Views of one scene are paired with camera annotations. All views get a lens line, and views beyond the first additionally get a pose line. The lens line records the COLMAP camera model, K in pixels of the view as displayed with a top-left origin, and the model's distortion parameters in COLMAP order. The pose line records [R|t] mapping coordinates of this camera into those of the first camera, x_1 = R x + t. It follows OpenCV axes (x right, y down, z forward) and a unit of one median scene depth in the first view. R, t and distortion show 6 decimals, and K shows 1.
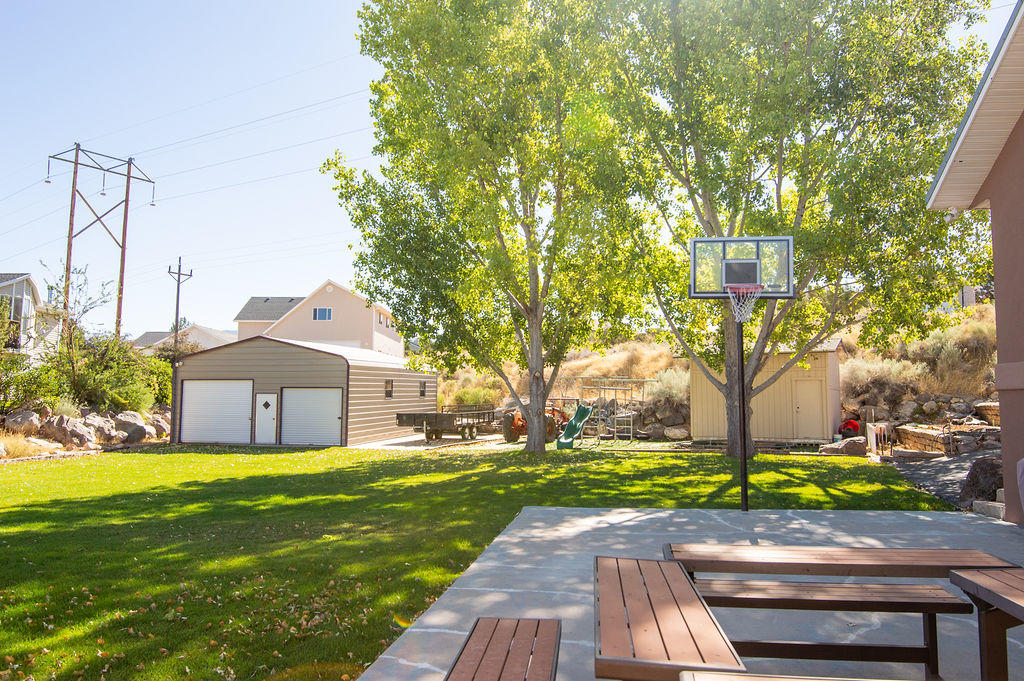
lens RADIAL K [[741.7, 0, 512.0], [0, 741.7, 340.5], [0, 0, 1]] dist [-0.005783, -0.008463]
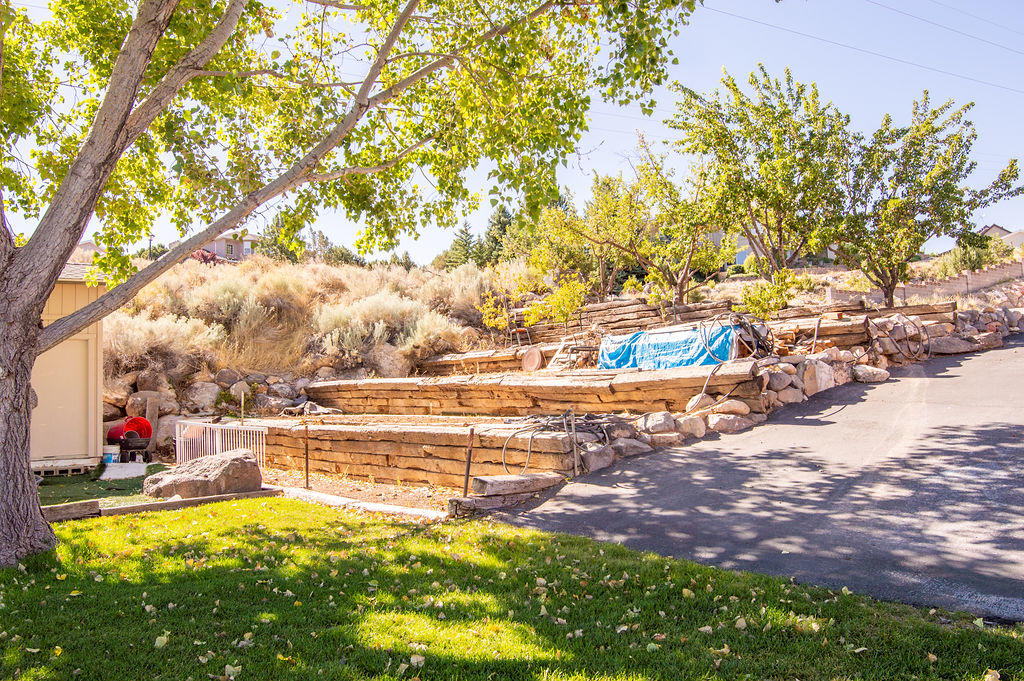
lens RADIAL K [[741.7, 0, 512.0], [0, 741.7, 340.5], [0, 0, 1]] dist [-0.005783, -0.008463]
pose [[0.462461, 0.040360, 0.885721, 0.100483], [-0.045063, 0.998742, -0.021981, 0.048568], [-0.885494, -0.029748, 0.463698, 0.481520]]
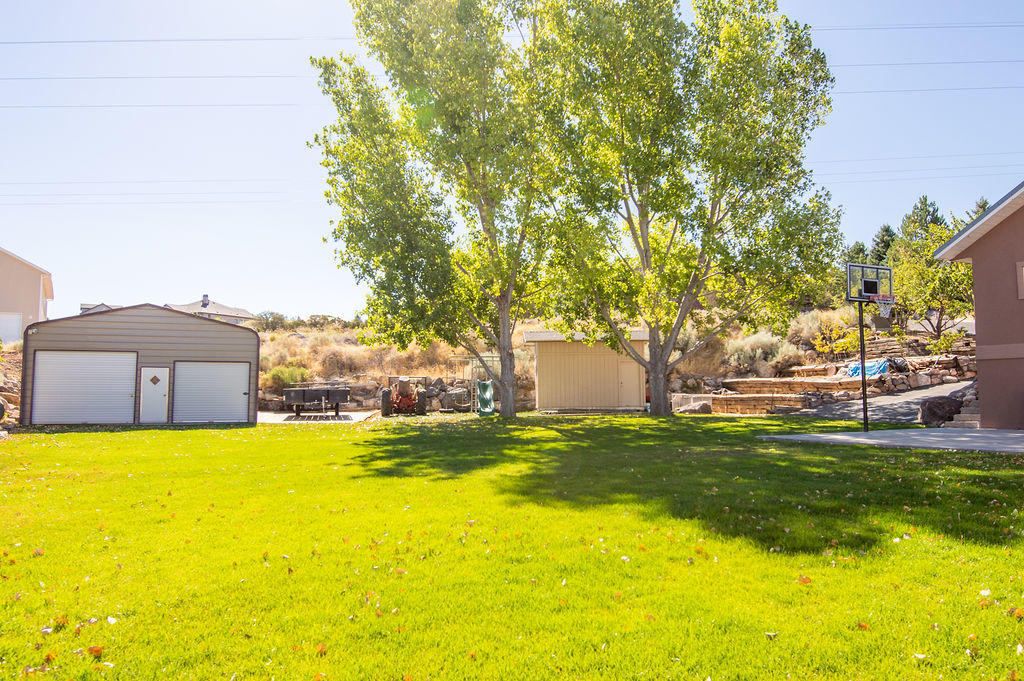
lens RADIAL K [[741.7, 0, 512.0], [0, 741.7, 340.5], [0, 0, 1]] dist [-0.005783, -0.008463]
pose [[0.846329, 0.031105, 0.531752, -0.441665], [-0.038951, 0.999235, 0.003543, 0.018747], [-0.531235, -0.023711, 0.846893, 0.009881]]
